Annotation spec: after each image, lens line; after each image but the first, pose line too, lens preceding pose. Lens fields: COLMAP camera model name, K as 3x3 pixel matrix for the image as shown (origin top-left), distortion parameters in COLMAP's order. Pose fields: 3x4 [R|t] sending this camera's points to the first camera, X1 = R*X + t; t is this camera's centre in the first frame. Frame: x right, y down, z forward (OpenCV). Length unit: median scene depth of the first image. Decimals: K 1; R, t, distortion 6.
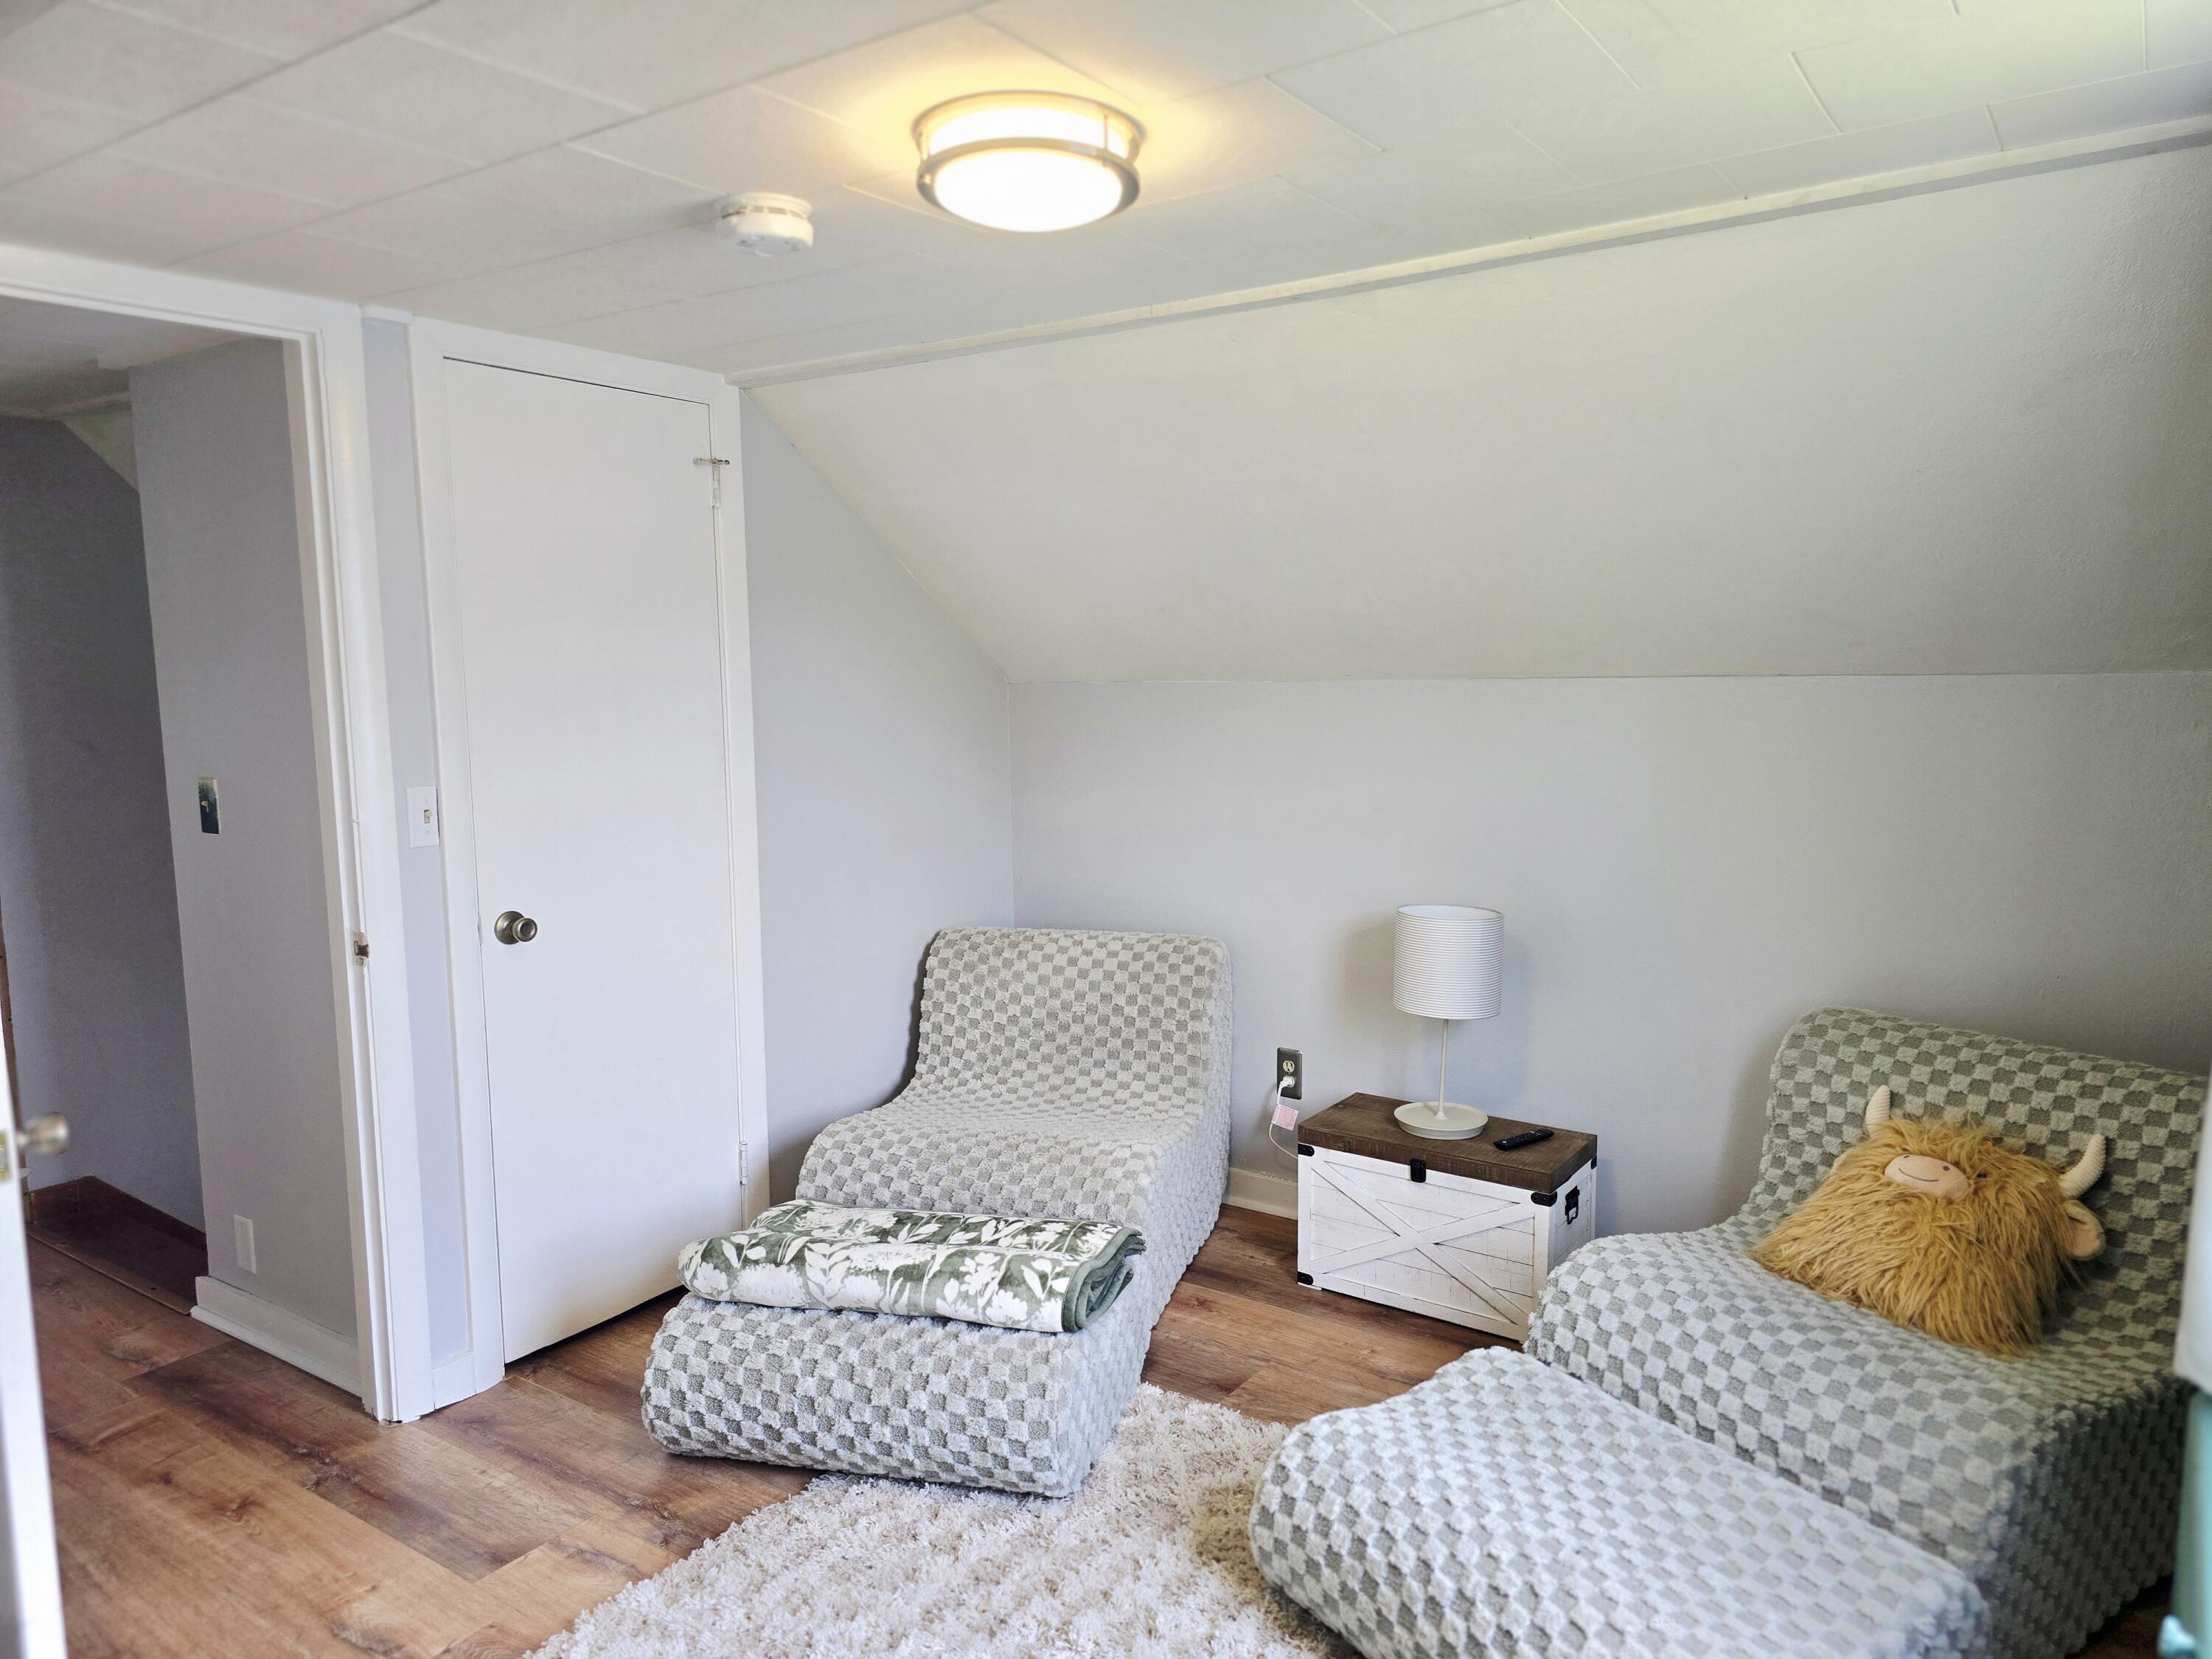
lens RADIAL K [[1482.4, 0, 1123.9], [0, 1482.4, 811.1], [0, 0, 1]] dist [0.057077, -0.050589]
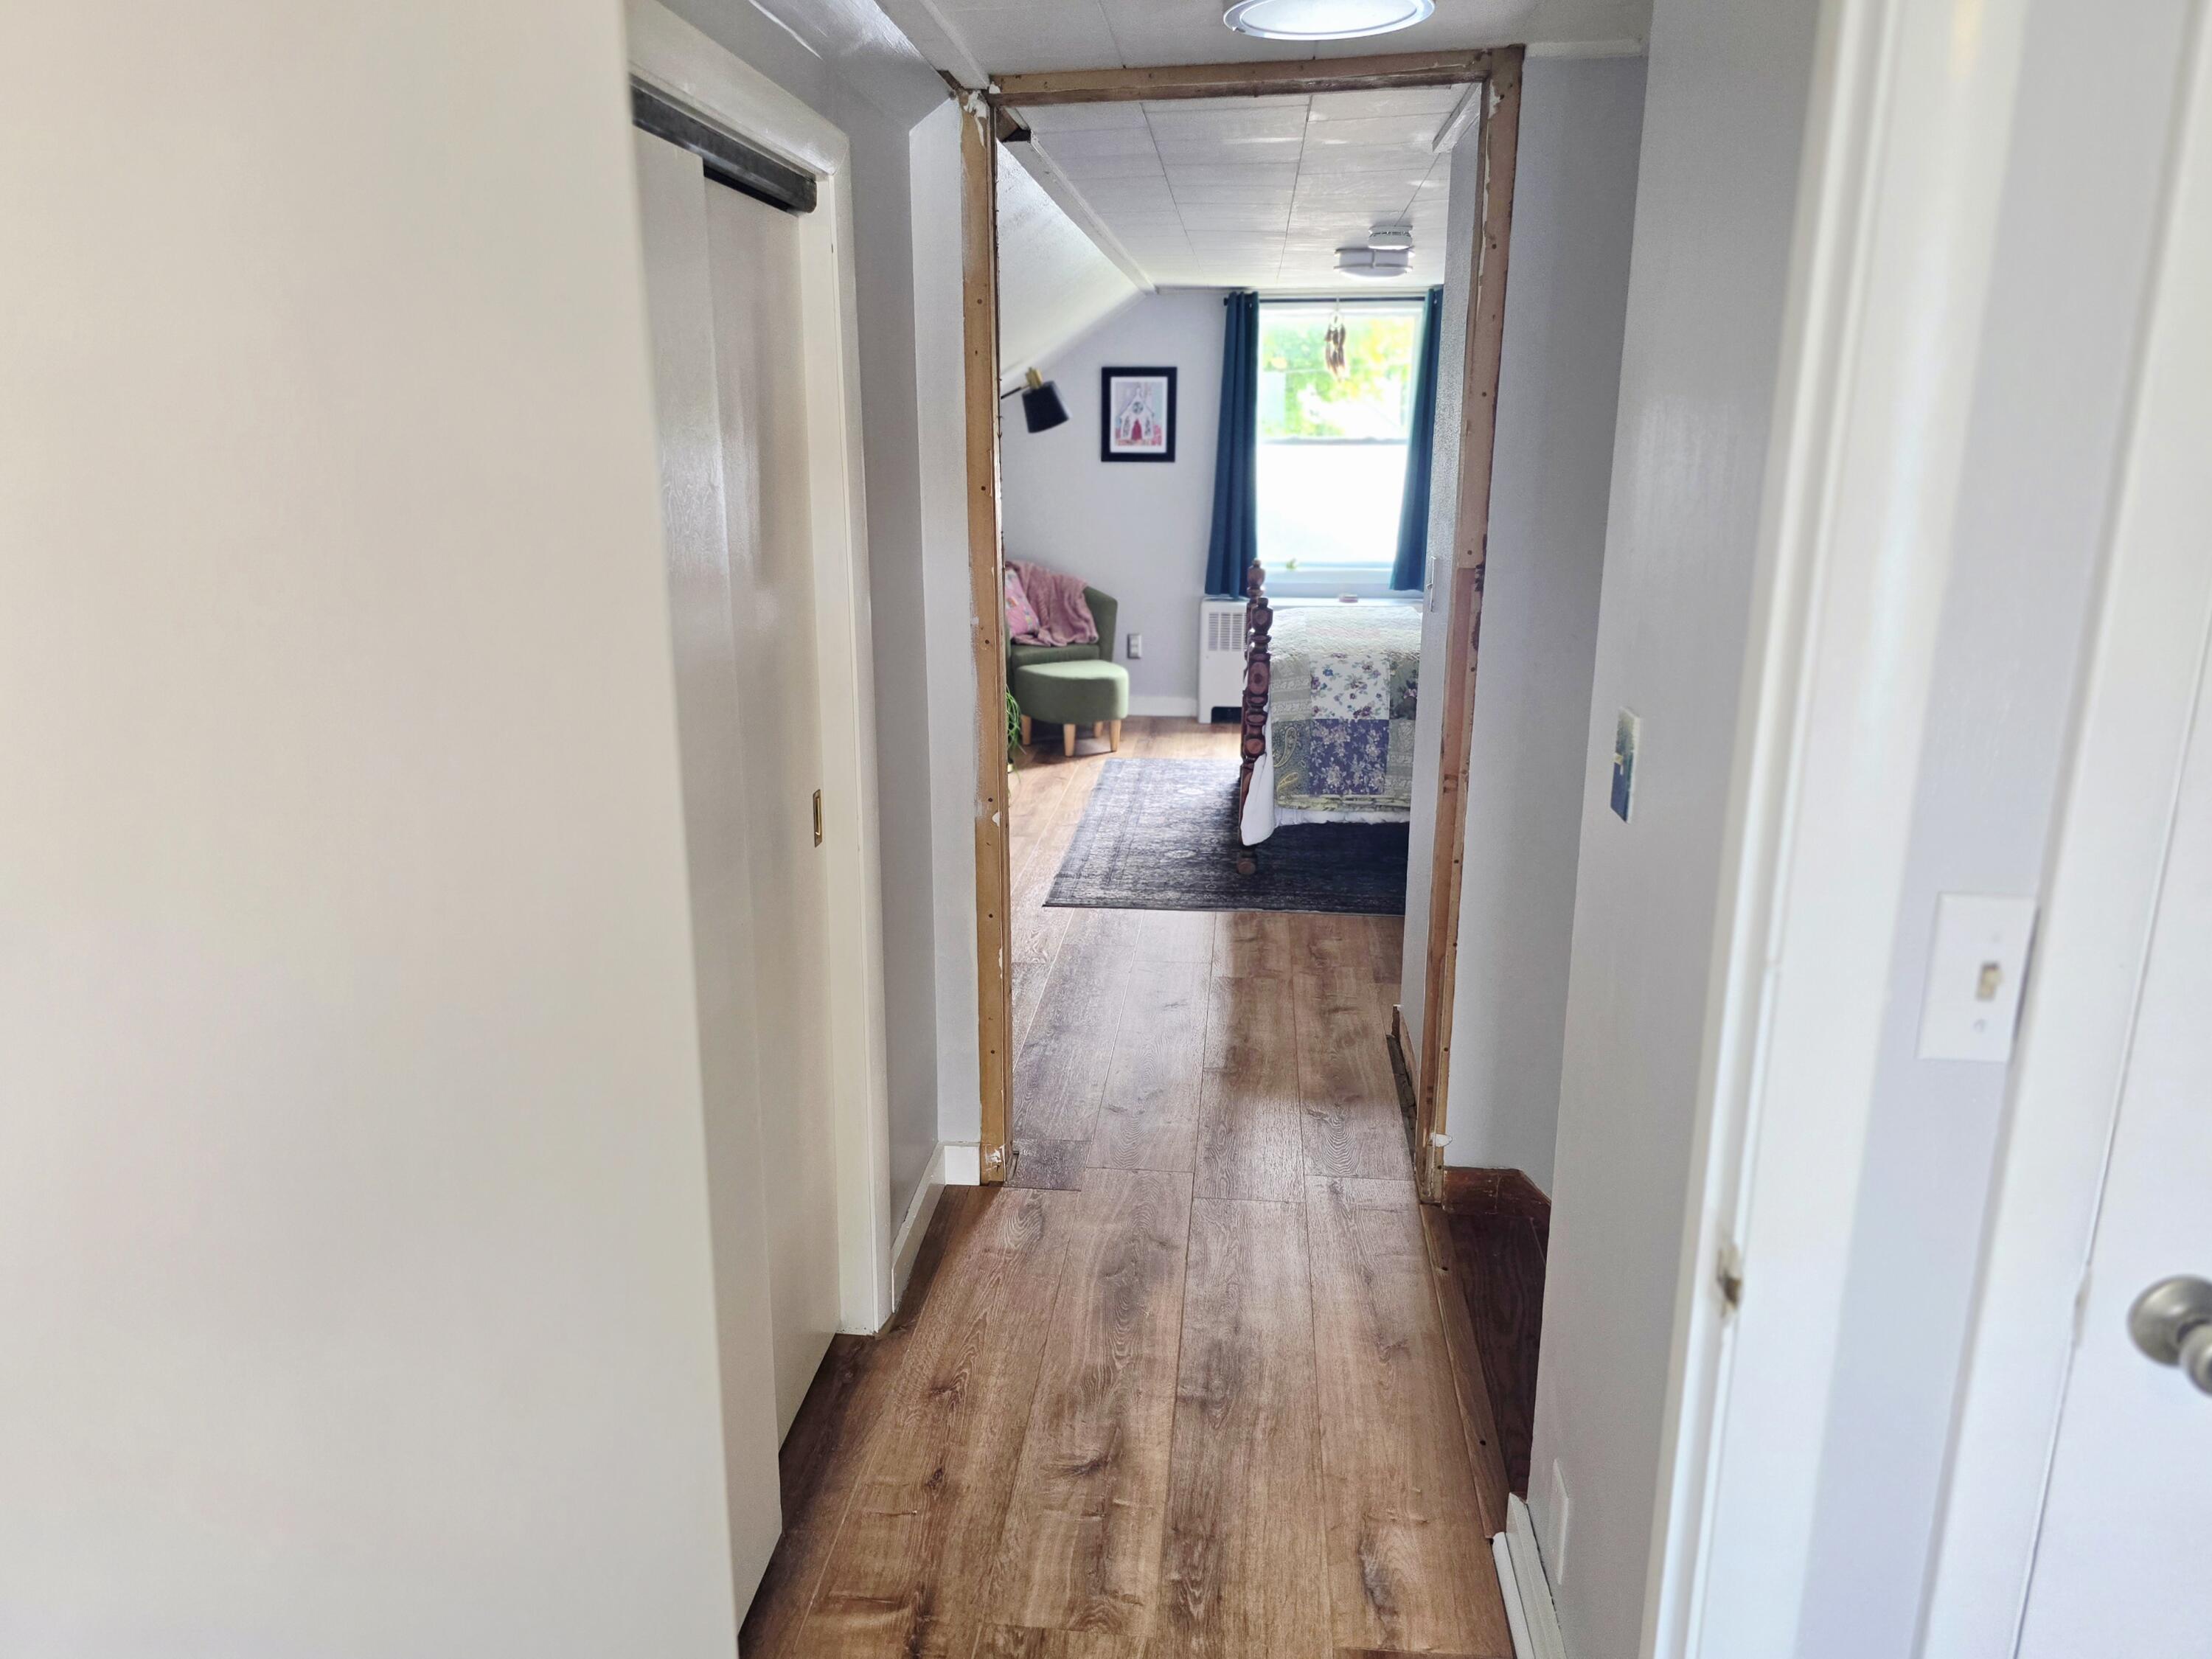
lens RADIAL K [[1482.4, 0, 1092.4], [0, 1482.4, 849.0], [0, 0, 1]] dist [0.057077, -0.050589]
pose [[0.466112, 0.248789, -0.849025, -0.275650], [-0.088119, 0.967931, 0.235255, -0.089499], [0.880326, -0.034840, 0.473088, 0.655957]]
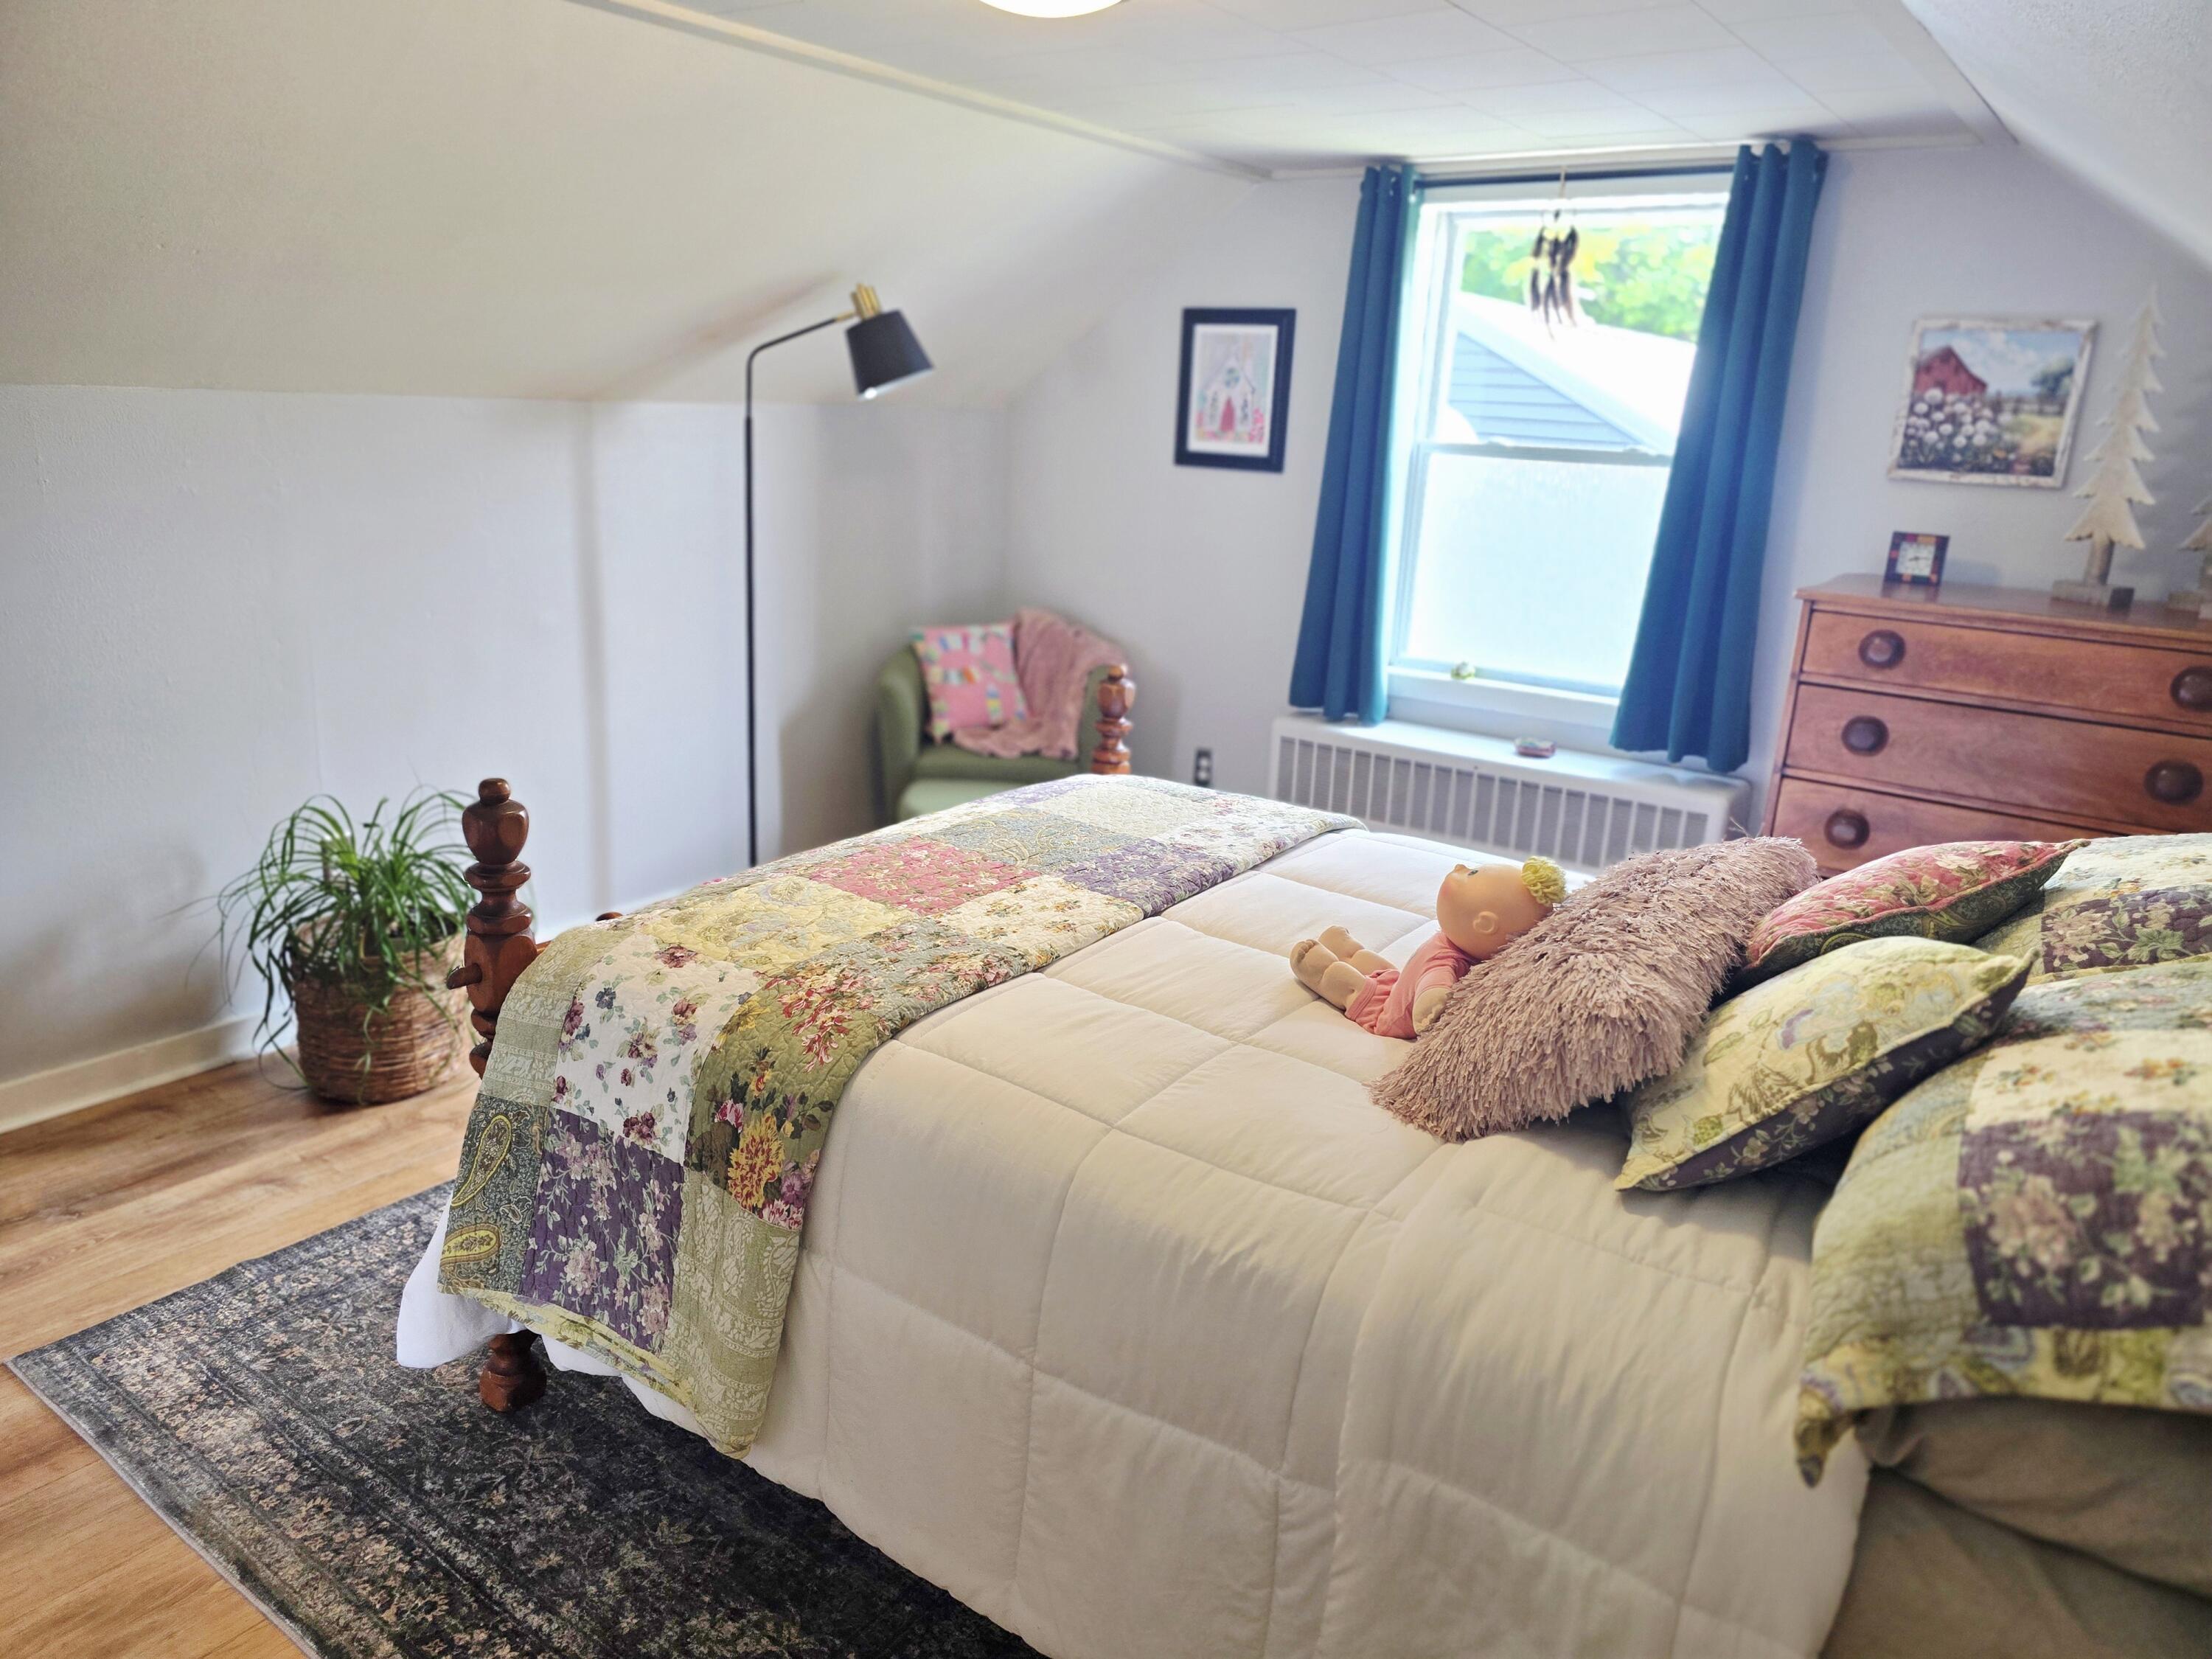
lens RADIAL K [[1482.4, 0, 1112.5], [0, 1482.4, 815.4], [0, 0, 1]] dist [0.057077, -0.050589]
pose [[-0.029320, 0.267898, -0.963001, -0.464976], [-0.144130, 0.952214, 0.269286, -0.116003], [0.989124, 0.146692, 0.010693, 0.967192]]
